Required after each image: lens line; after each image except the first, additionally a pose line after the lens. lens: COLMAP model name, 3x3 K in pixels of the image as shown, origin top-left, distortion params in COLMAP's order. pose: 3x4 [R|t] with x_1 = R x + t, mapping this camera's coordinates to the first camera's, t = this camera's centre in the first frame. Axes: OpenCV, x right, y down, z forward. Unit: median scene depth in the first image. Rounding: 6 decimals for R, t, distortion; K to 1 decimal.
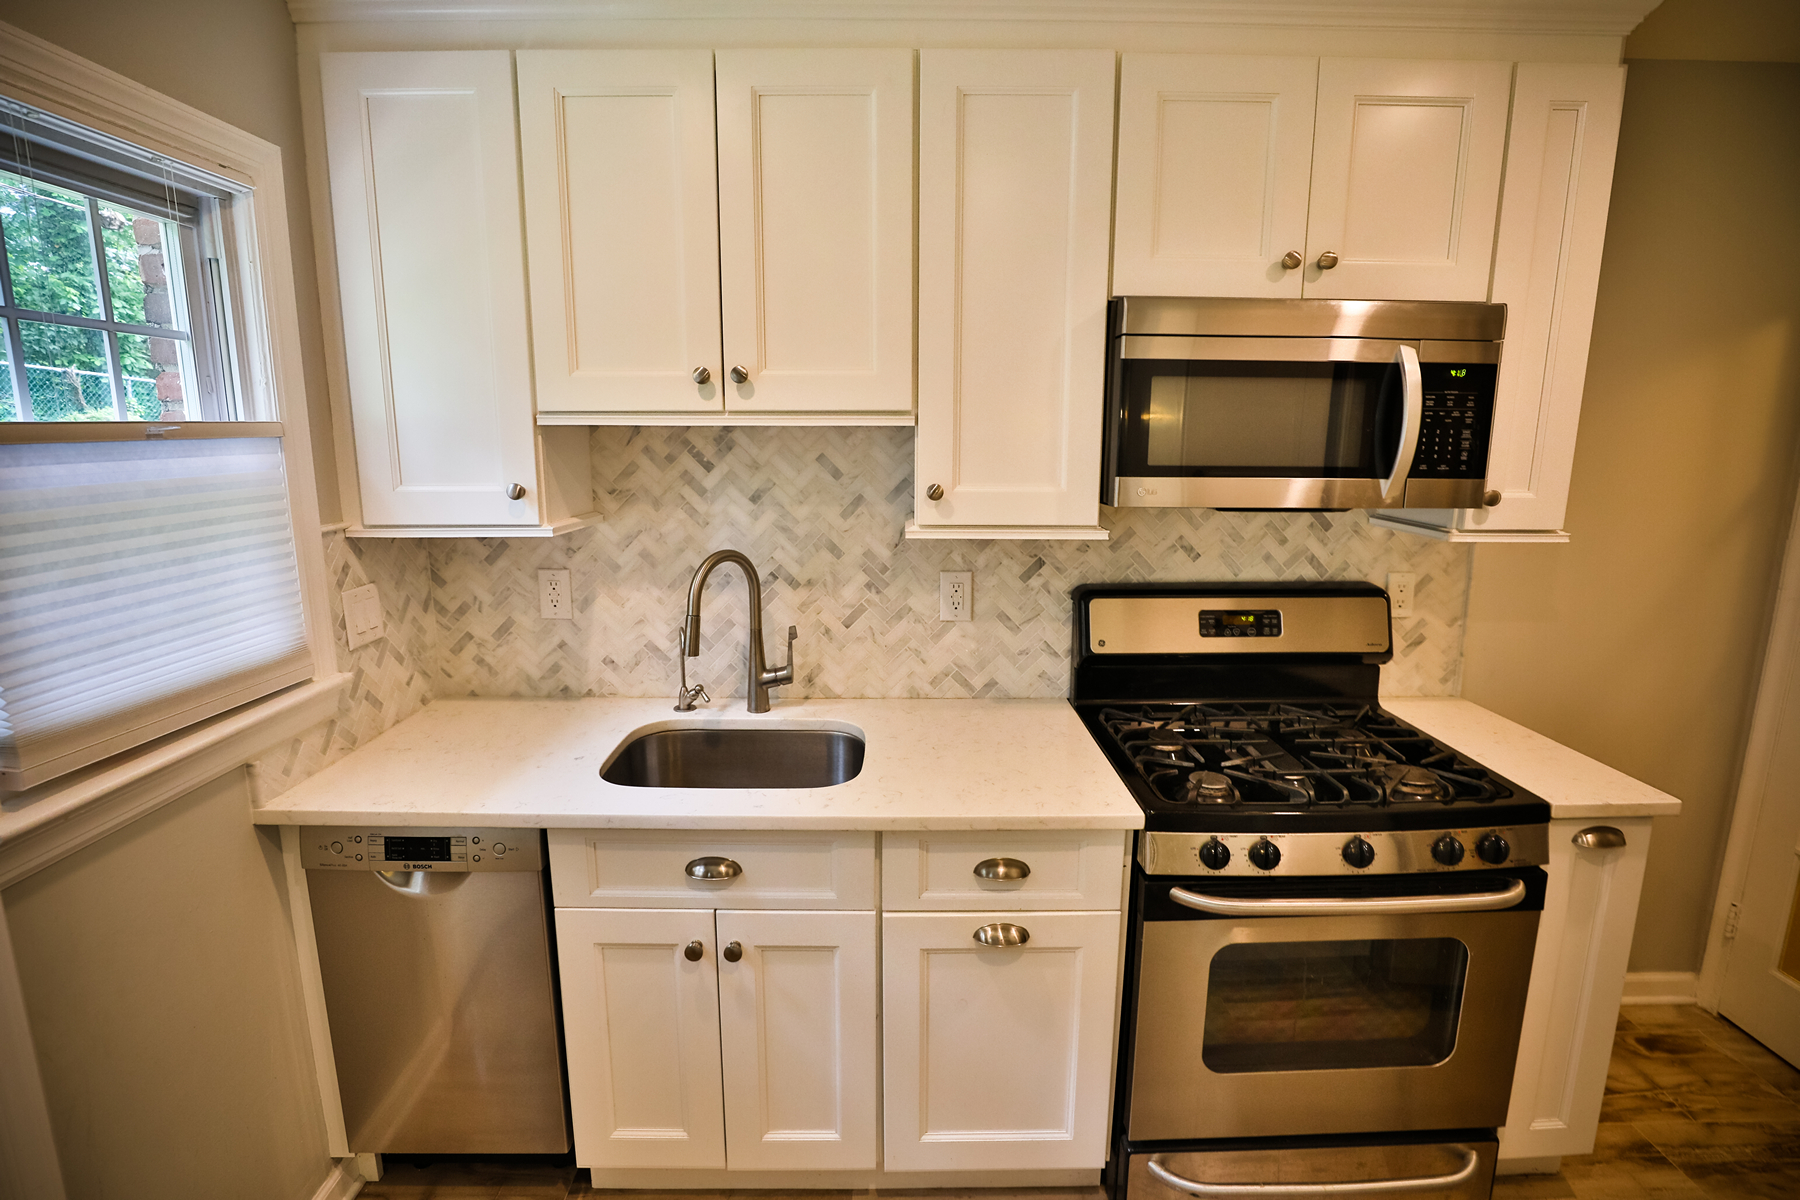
lens RADIAL K [[863.4, 0, 903.8], [0, 863.4, 597.2], [0, 0, 1]] dist [-0.029685, 0.001916]
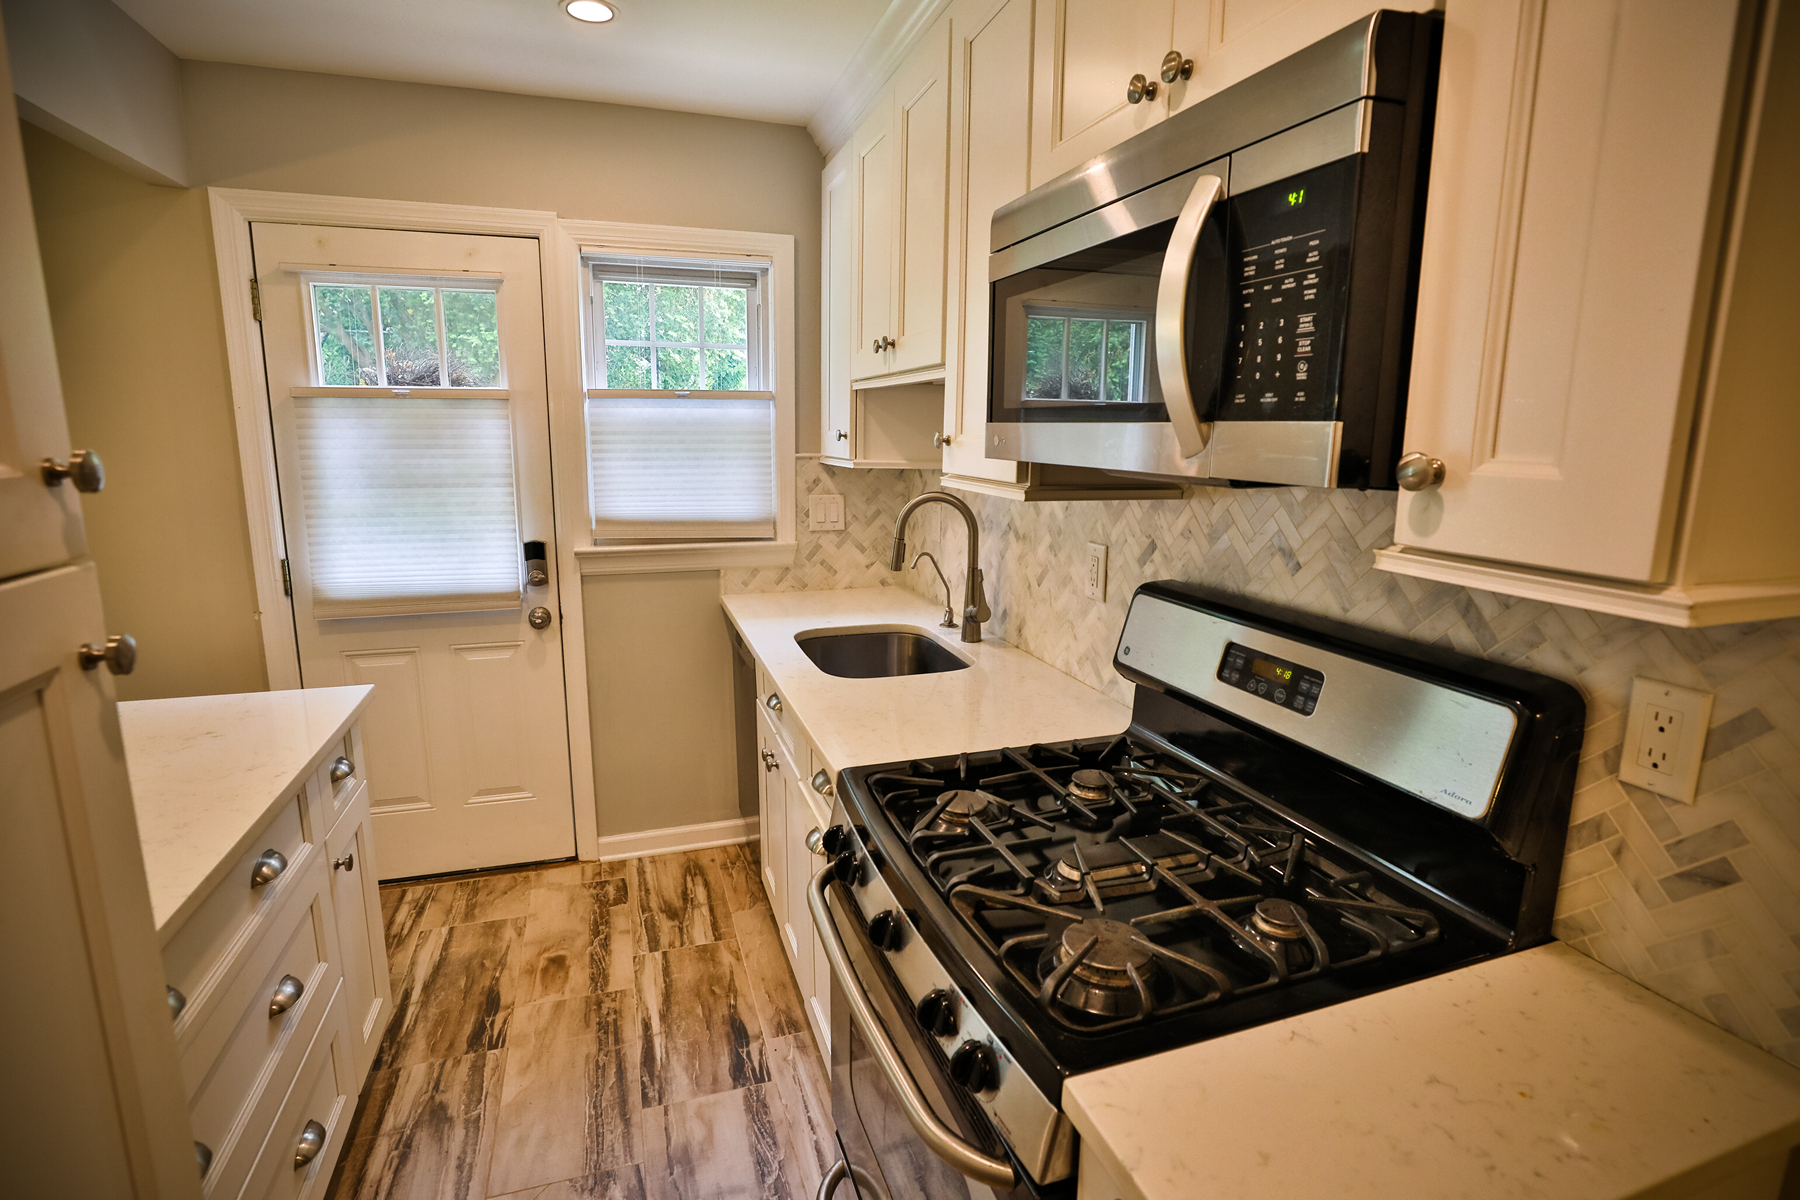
lens RADIAL K [[863.4, 0, 910.4], [0, 863.4, 592.3], [0, 0, 1]] dist [-0.029685, 0.001916]
pose [[0.315512, 0.177215, -0.932227, 0.942185], [-0.192443, 0.973942, 0.120012, -0.056764], [0.929203, 0.141536, 0.341394, 0.591530]]
